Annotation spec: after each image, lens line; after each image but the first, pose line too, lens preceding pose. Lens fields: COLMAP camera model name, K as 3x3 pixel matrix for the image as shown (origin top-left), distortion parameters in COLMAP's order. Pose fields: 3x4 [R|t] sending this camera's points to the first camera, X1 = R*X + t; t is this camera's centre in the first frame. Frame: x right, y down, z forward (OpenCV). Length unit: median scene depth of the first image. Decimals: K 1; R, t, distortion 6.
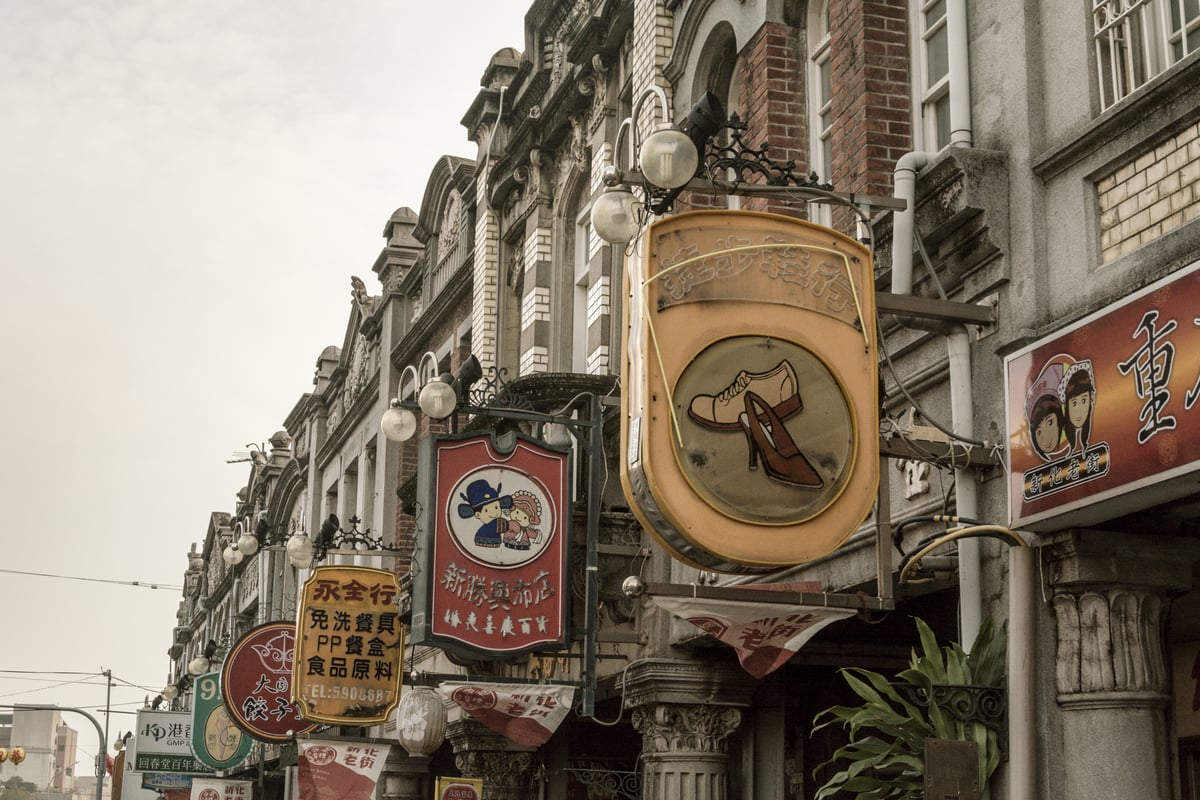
lens RADIAL K [[1755.0, 0, 600.0], [0, 1755.0, 400.0], [0, 0, 1]] dist [-0.036951, 0.063885]
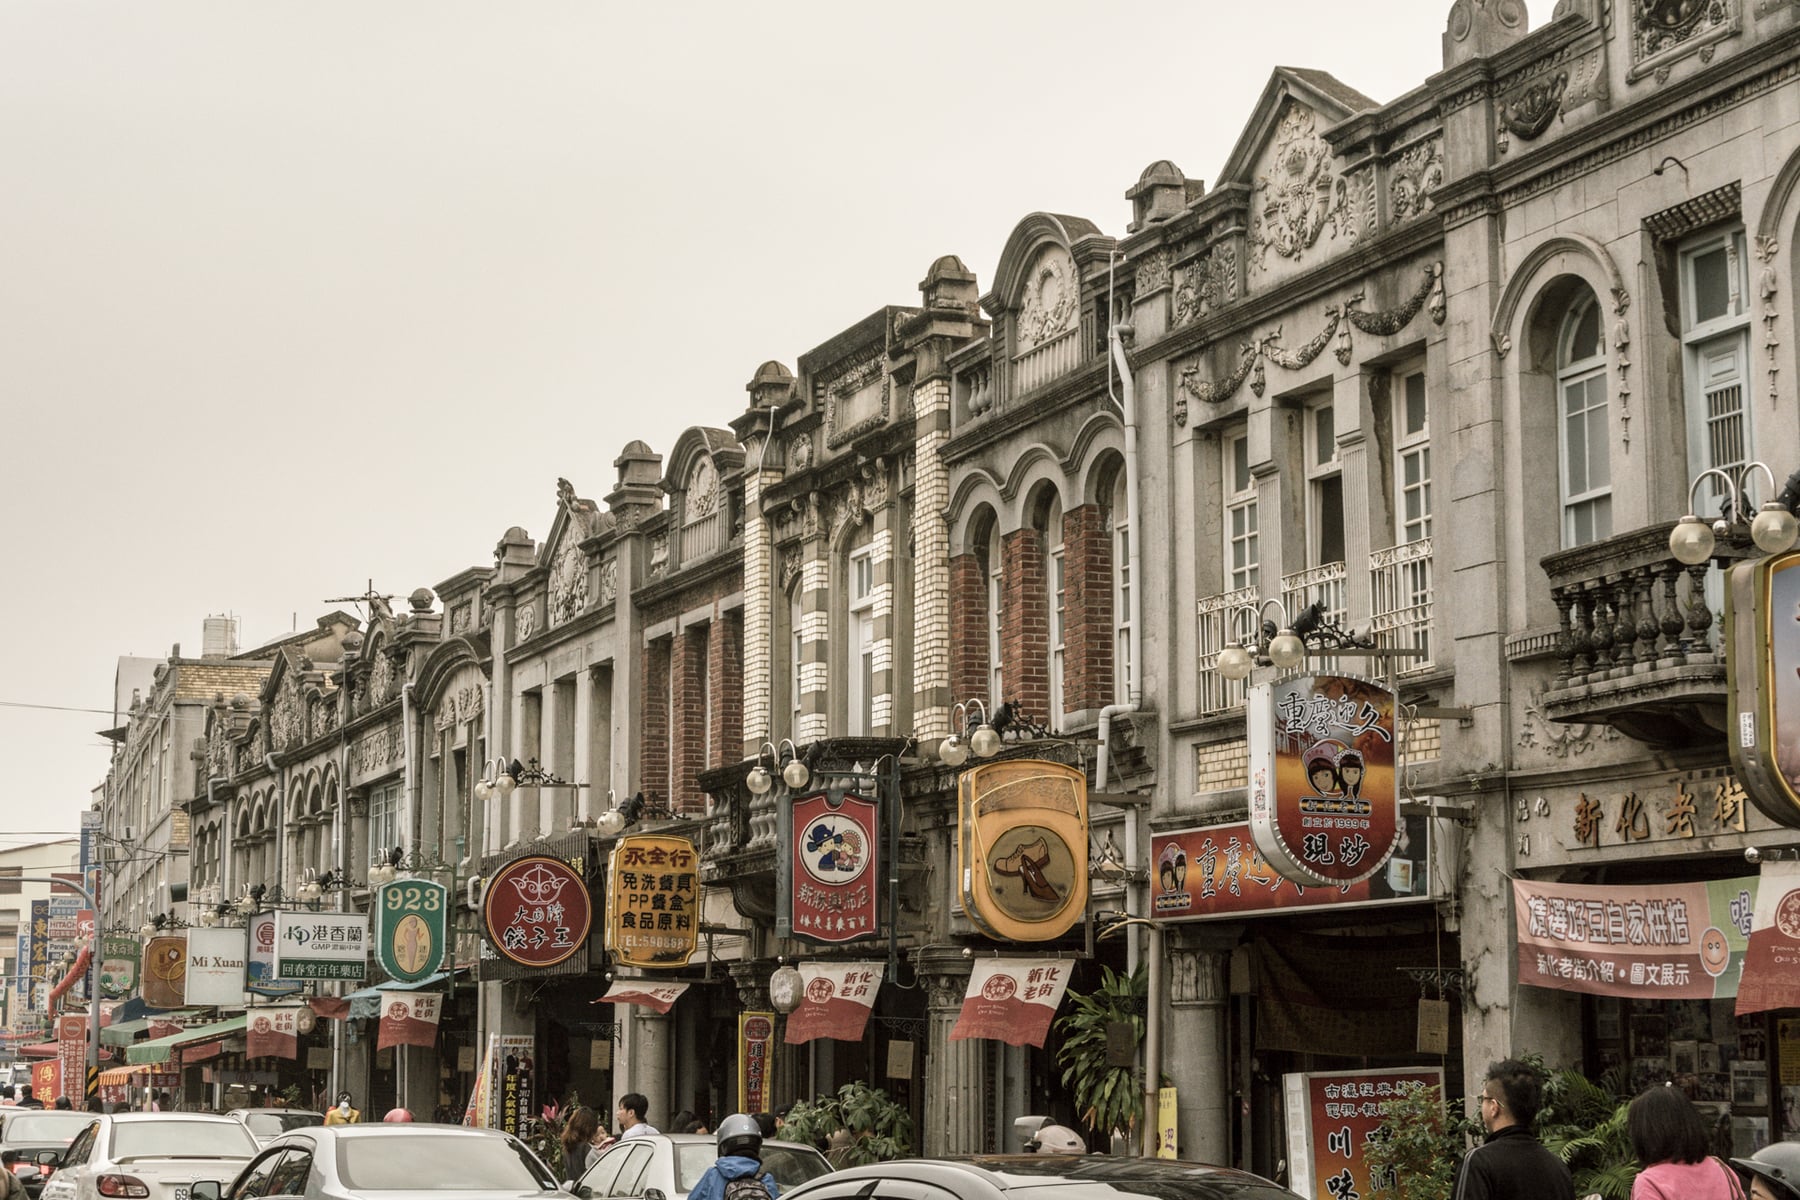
lens RADIAL K [[3109.4, 0, 900.0], [0, 3109.4, 600.0], [0, 0, 1]] dist [-0.035279, -0.049604]
pose [[0.996223, -0.000529, 0.086833, -0.227939], [-0.009256, 0.993637, 0.112246, -0.432351], [-0.086340, -0.112626, 0.989879, -1.548484]]
